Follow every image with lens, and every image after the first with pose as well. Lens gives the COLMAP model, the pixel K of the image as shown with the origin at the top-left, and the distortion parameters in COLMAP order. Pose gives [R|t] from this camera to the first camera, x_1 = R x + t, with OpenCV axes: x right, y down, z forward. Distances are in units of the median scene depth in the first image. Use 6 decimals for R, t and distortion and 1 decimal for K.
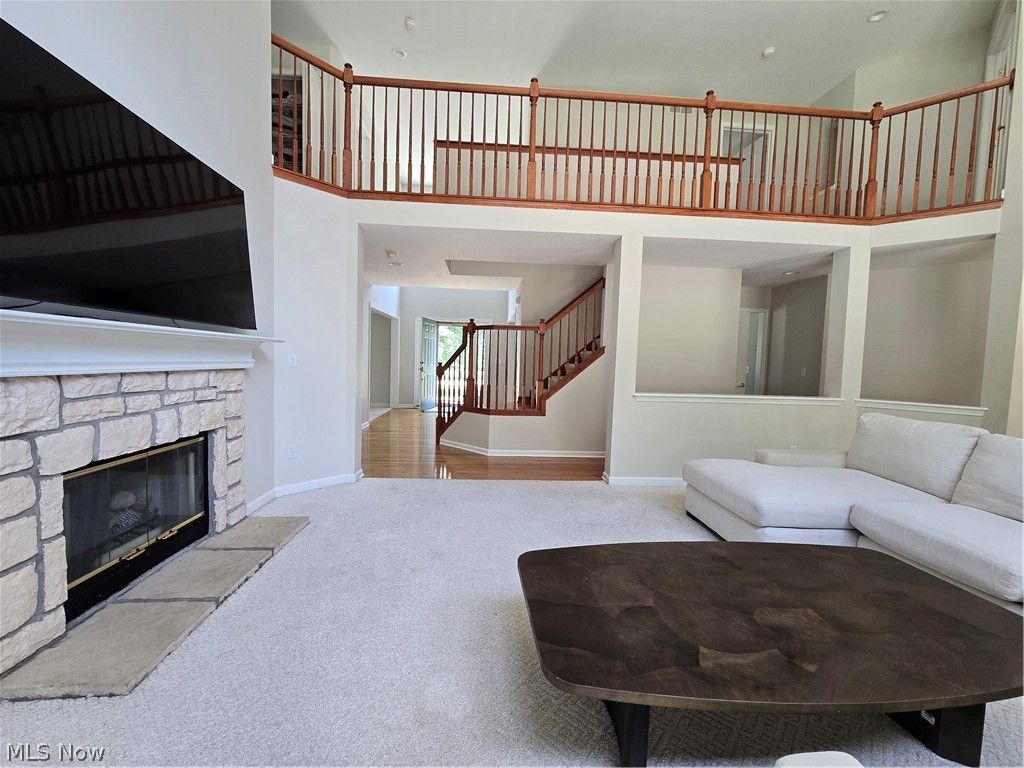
lens RADIAL K [[418.1, 0, 512.0], [0, 418.1, 384.0], [0, 0, 1]] dist [-0.000048, -0.000006]
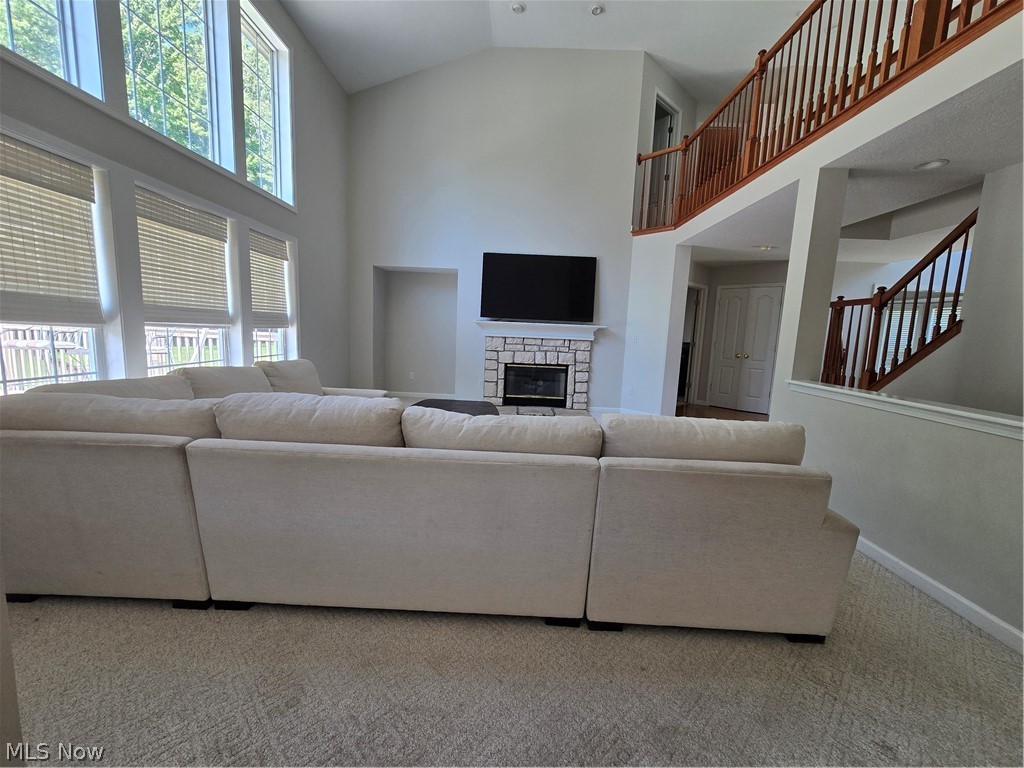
lens RADIAL K [[418.1, 0, 512.0], [0, 418.1, 384.0], [0, 0, 1]] dist [-0.000048, -0.000006]
pose [[-0.079769, 0.096179, -0.992162, 2.339123], [-0.100231, 0.989516, 0.103981, 0.000758], [0.991761, 0.107740, -0.069293, 1.169131]]
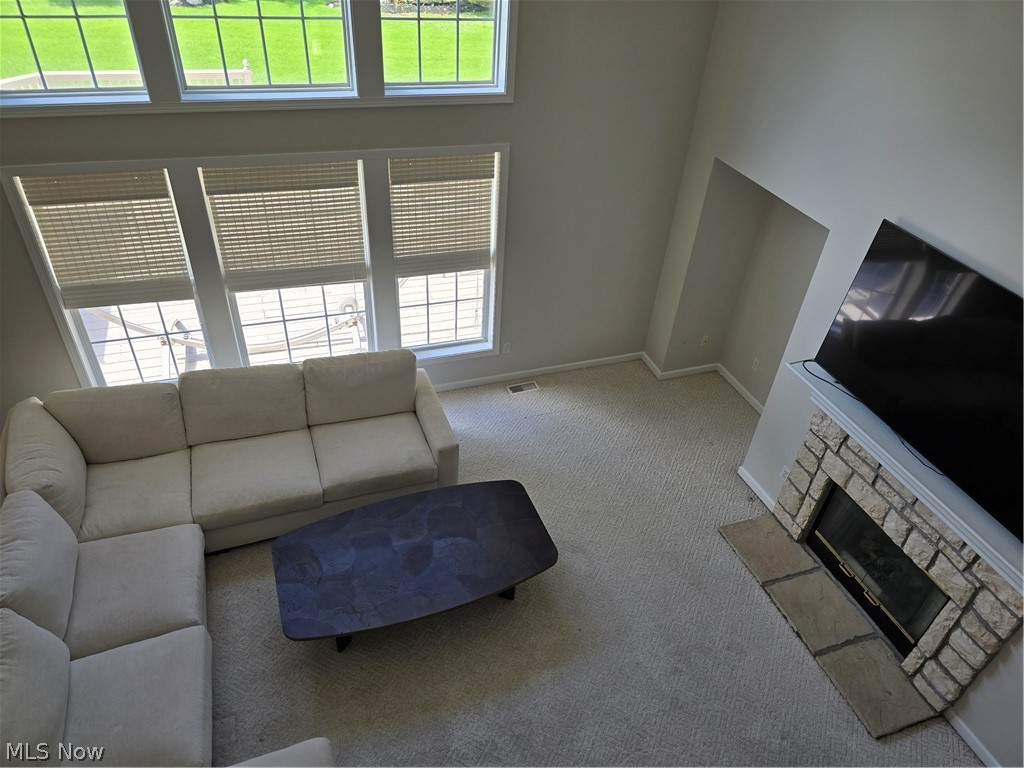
lens RADIAL K [[690.3, 0, 512.0], [0, 690.3, 384.0], [0, 0, 1]] dist [0.002594, 0.001071]
pose [[-0.957933, 0.101800, -0.268330, 0.675360], [-0.099096, 0.760143, 0.642155, -1.429721], [0.269340, 0.641732, -0.718078, 2.041754]]
